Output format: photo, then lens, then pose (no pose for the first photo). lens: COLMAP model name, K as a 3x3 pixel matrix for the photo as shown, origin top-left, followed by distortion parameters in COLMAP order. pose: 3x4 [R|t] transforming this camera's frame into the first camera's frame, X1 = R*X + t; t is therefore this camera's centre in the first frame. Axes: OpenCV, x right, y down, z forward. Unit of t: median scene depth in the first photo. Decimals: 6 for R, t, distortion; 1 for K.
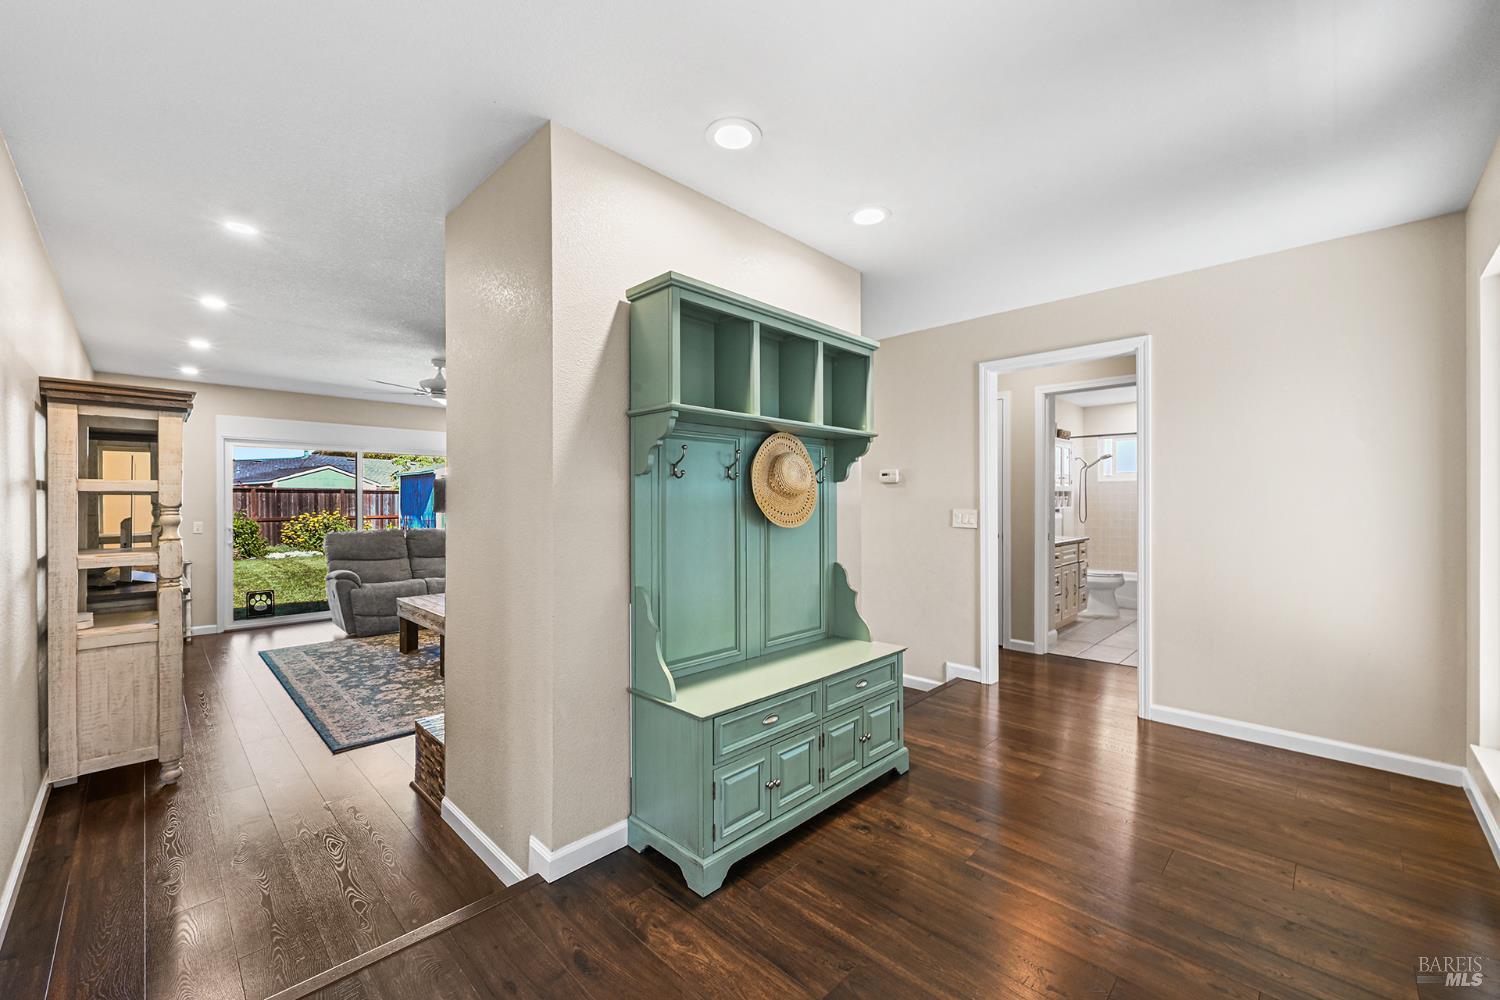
lens RADIAL K [[598.6, 0, 770.3], [0, 598.6, 500.6], [0, 0, 1]] dist [-0.001115, 0.000275]
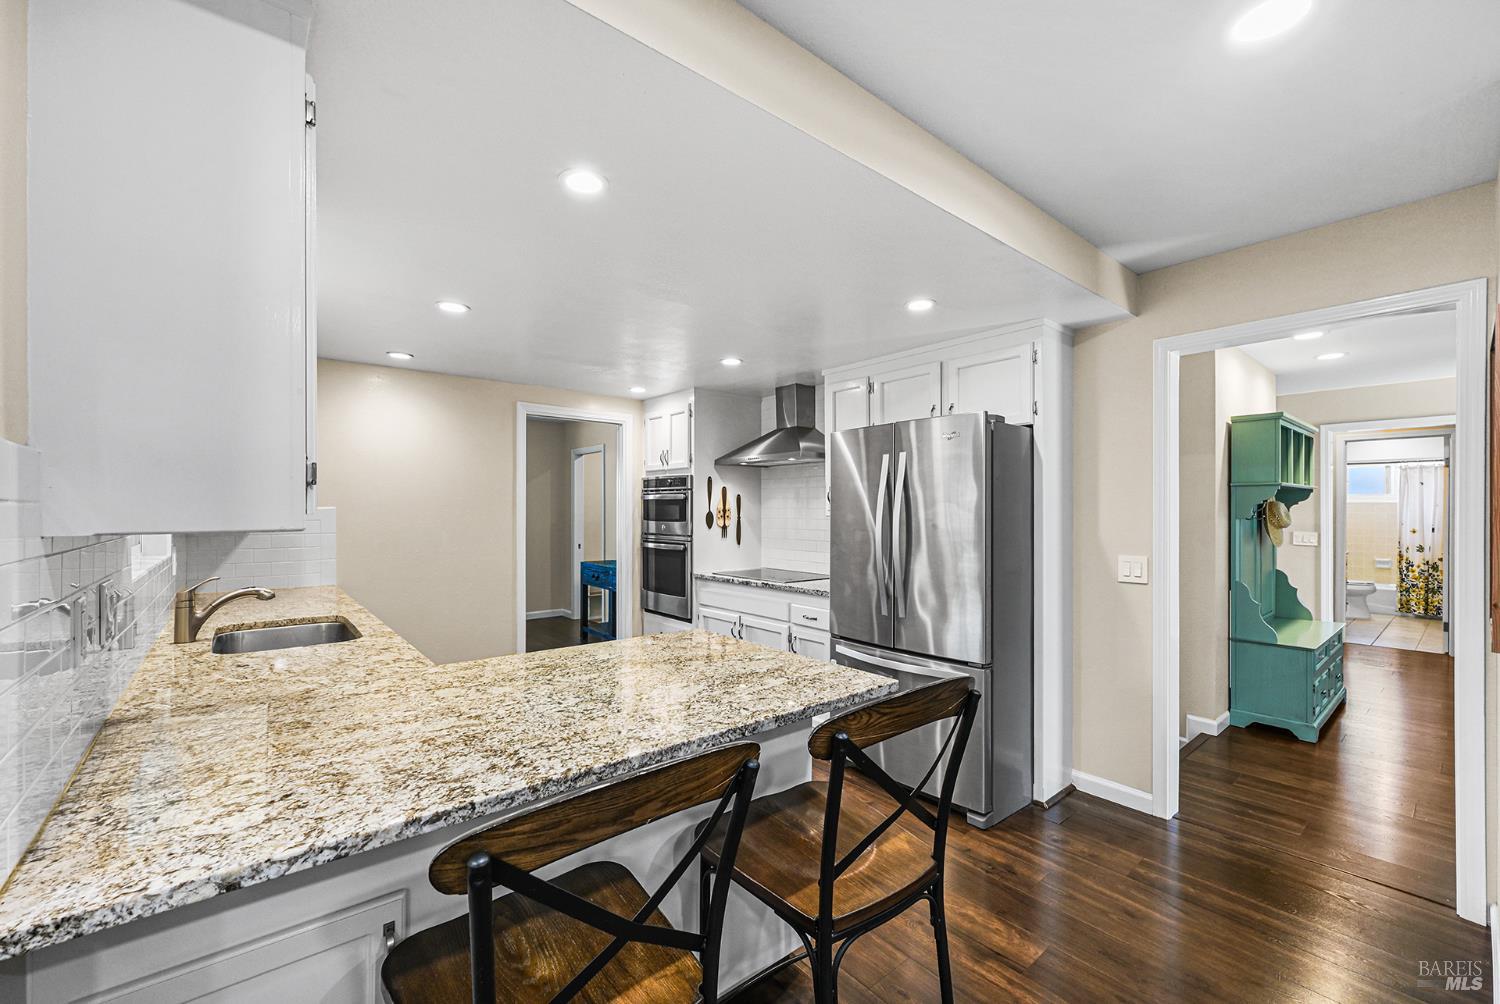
lens RADIAL K [[598.6, 0, 753.8], [0, 598.6, 507.1], [0, 0, 1]] dist [-0.001115, 0.000275]
pose [[0.993650, 0.001423, -0.112508, -0.774233], [-0.001770, 0.999994, -0.002985, -0.036363], [0.112503, 0.003165, 0.993646, -0.499183]]
